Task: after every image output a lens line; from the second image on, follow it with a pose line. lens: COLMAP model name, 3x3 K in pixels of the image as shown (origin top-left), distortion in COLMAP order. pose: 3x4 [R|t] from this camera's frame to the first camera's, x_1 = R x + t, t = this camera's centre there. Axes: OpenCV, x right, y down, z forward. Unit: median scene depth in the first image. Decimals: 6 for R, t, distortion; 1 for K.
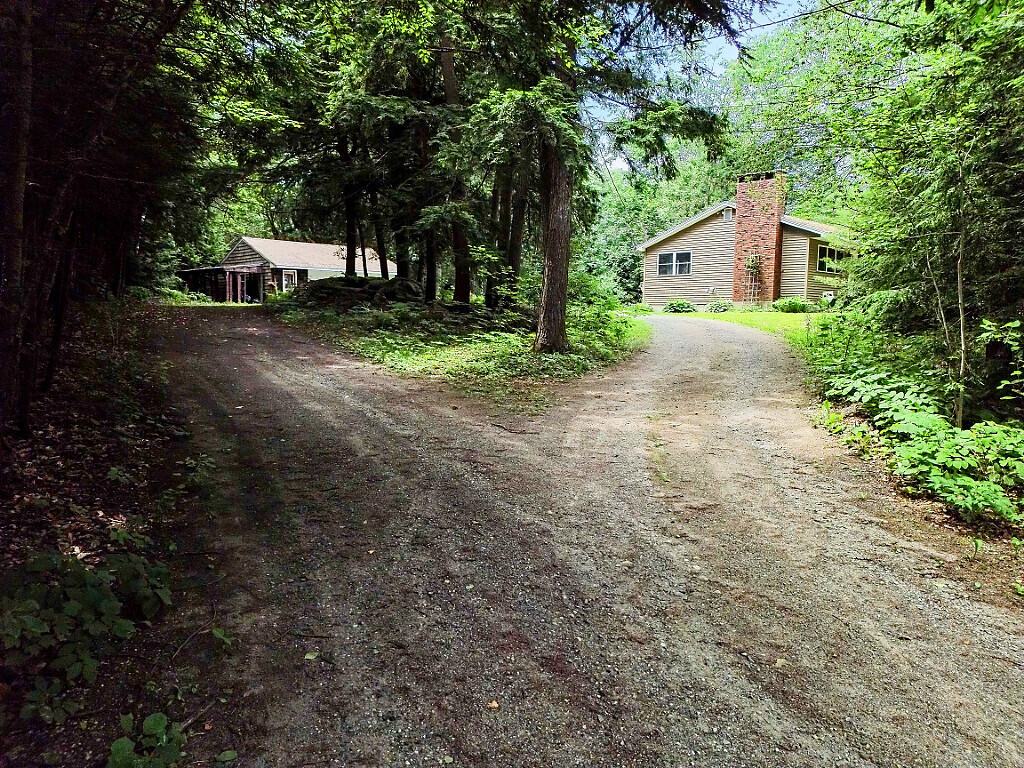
lens RADIAL K [[731.0, 0, 512.0], [0, 731.0, 384.0], [0, 0, 1]] dist [0.046048, -0.071299]
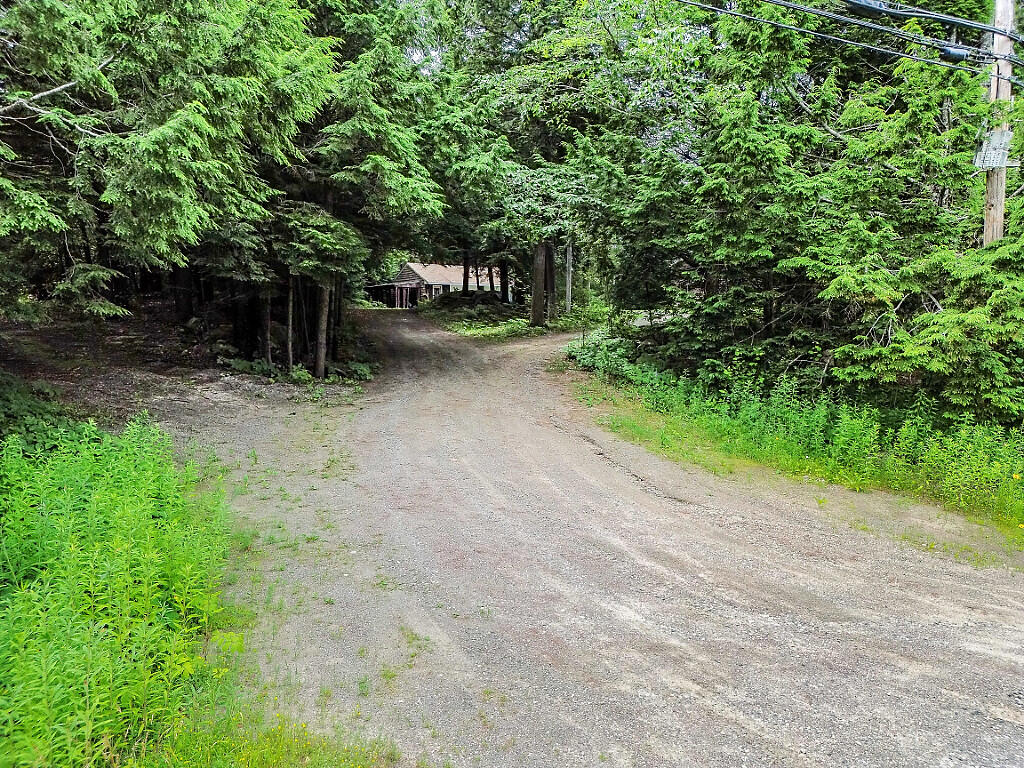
lens RADIAL K [[731.0, 0, 512.0], [0, 731.0, 384.0], [0, 0, 1]] dist [0.046048, -0.071299]
pose [[0.975795, 0.012960, -0.218304, 0.173694], [-0.015048, 0.999856, -0.007905, 0.053259], [0.218170, 0.010999, 0.975849, -0.408920]]
